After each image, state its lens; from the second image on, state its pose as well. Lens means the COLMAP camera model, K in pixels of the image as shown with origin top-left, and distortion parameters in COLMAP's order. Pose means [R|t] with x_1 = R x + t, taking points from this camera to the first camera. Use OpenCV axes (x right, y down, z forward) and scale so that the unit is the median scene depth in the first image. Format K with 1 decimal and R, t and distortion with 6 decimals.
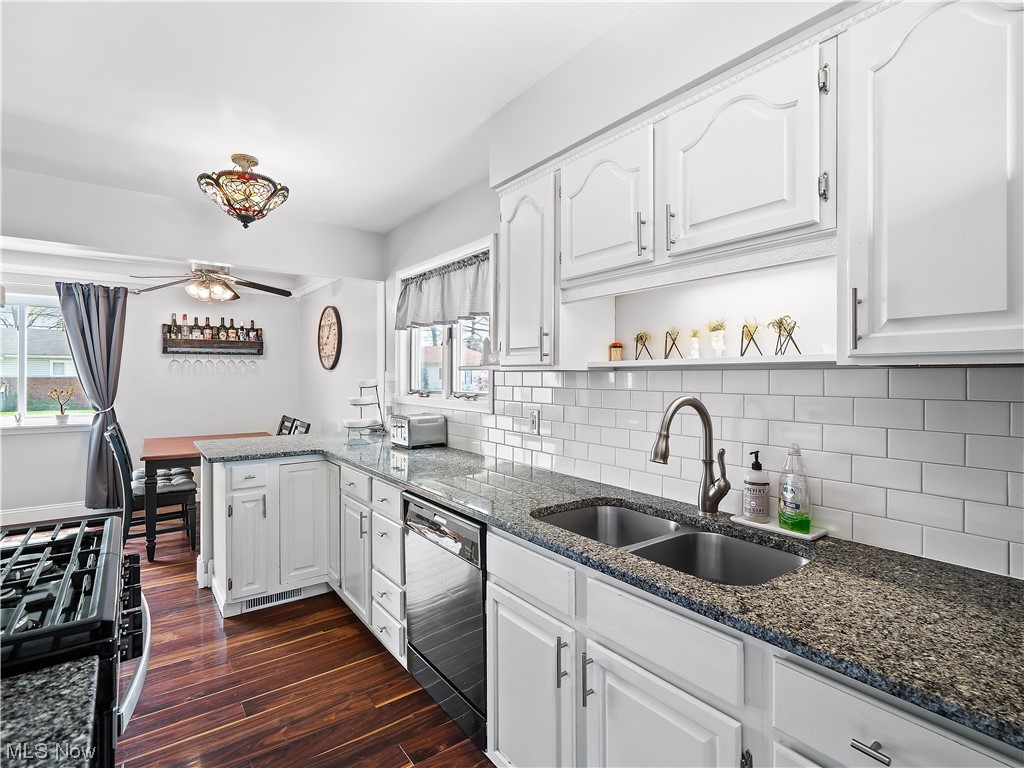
lens RADIAL K [[471.7, 0, 512.7], [0, 471.7, 362.0], [0, 0, 1]] dist [0.016745, -0.016897]
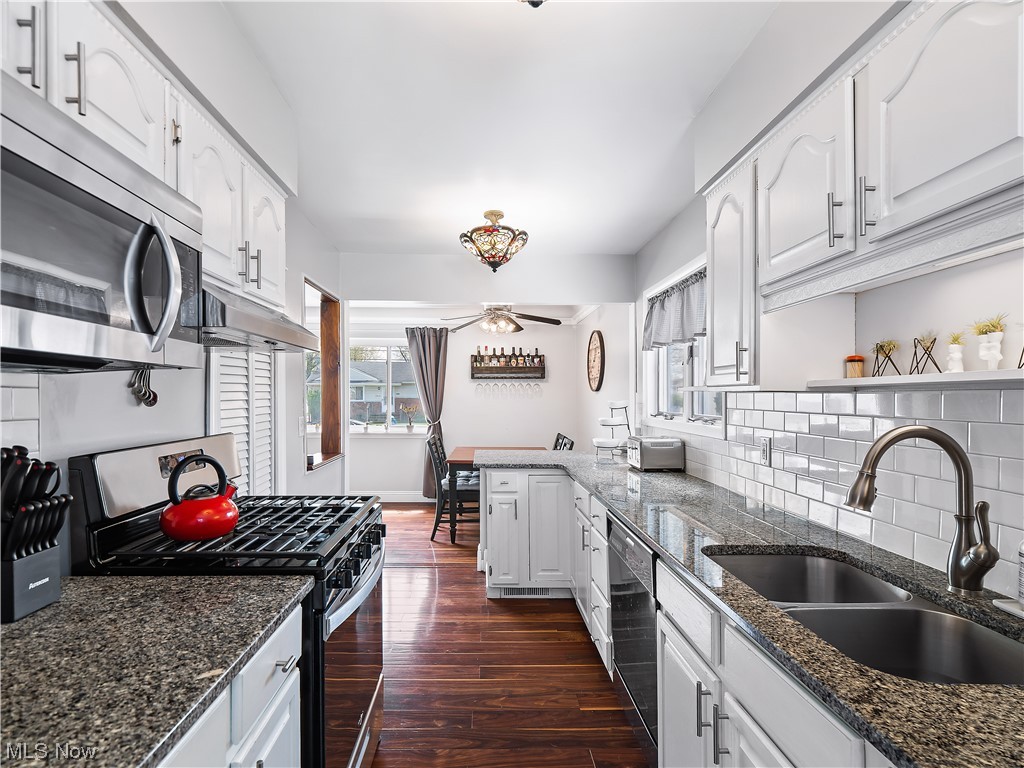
lens RADIAL K [[484.8, 0, 512.0], [0, 484.8, 384.0], [0, 0, 1]] dist [0.000779, -0.001057]
pose [[0.834951, -0.012422, -0.550184, 0.122722], [0.013047, 0.999911, -0.002775, 0.000945], [0.550169, -0.004861, 0.835039, 0.007465]]
